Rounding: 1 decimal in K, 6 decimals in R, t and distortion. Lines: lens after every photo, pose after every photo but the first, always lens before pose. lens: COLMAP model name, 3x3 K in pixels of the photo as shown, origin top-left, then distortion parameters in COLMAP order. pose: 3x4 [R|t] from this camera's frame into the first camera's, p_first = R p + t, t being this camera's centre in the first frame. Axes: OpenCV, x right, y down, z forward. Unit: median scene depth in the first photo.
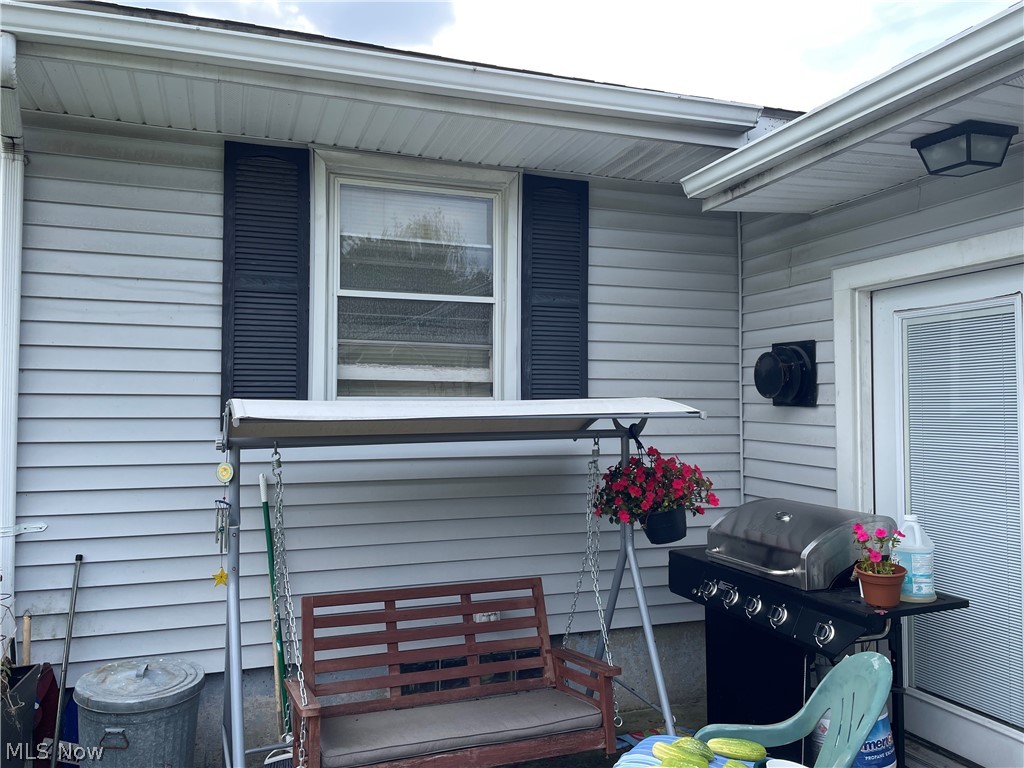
lens RADIAL K [[767.9, 0, 512.0], [0, 767.9, 385.1], [0, 0, 1]] dist [0.027914, -0.053472]
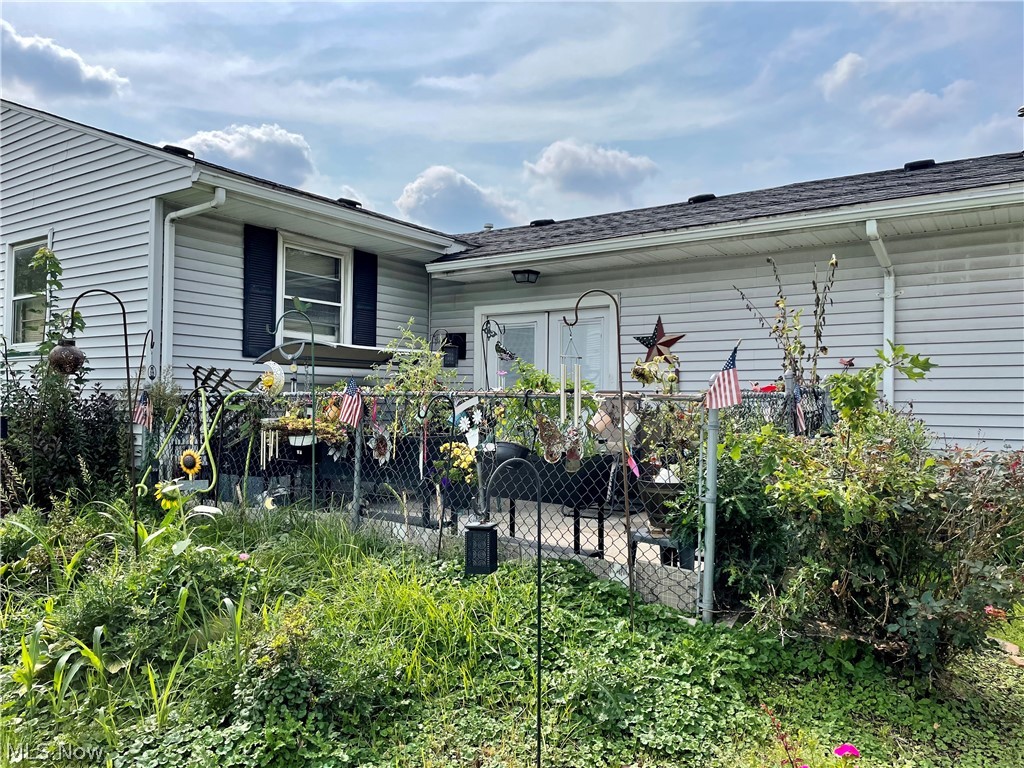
lens RADIAL K [[767.9, 0, 513.0], [0, 767.9, 384.2], [0, 0, 1]] dist [0.027914, -0.053472]
pose [[0.813473, 0.026745, 0.580987, -0.981846], [-0.033898, 0.999424, 0.001456, 0.105688], [-0.580614, -0.020878, 0.813912, -1.190901]]
